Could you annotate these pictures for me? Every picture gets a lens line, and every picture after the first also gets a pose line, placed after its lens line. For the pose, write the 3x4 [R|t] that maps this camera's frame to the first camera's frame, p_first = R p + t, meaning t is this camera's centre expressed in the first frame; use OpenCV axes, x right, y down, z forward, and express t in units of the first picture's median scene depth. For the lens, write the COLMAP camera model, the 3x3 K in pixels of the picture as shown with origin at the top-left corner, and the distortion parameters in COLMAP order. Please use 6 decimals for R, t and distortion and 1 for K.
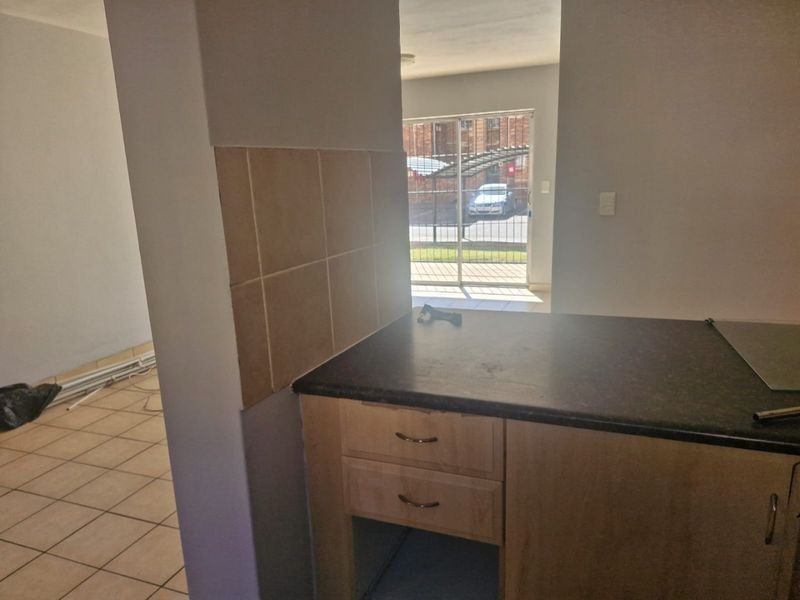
lens RADIAL K [[577.0, 0, 400.0], [0, 577.0, 300.0], [0, 0, 1]] dist [0.003650, 0.000876]
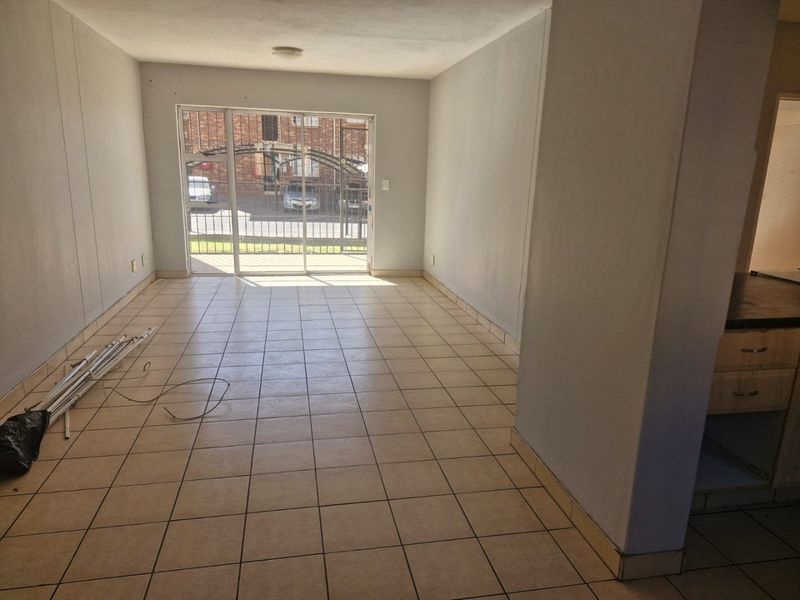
lens RADIAL K [[559.0, 0, 400.0], [0, 559.0, 300.0], [0, 0, 1]] dist [0.076072, -0.084962]
pose [[0.836459, -0.063823, 0.544301, -0.342723], [0.057796, 0.997930, 0.028195, 0.001952], [-0.544974, 0.007875, 0.838416, 0.053346]]
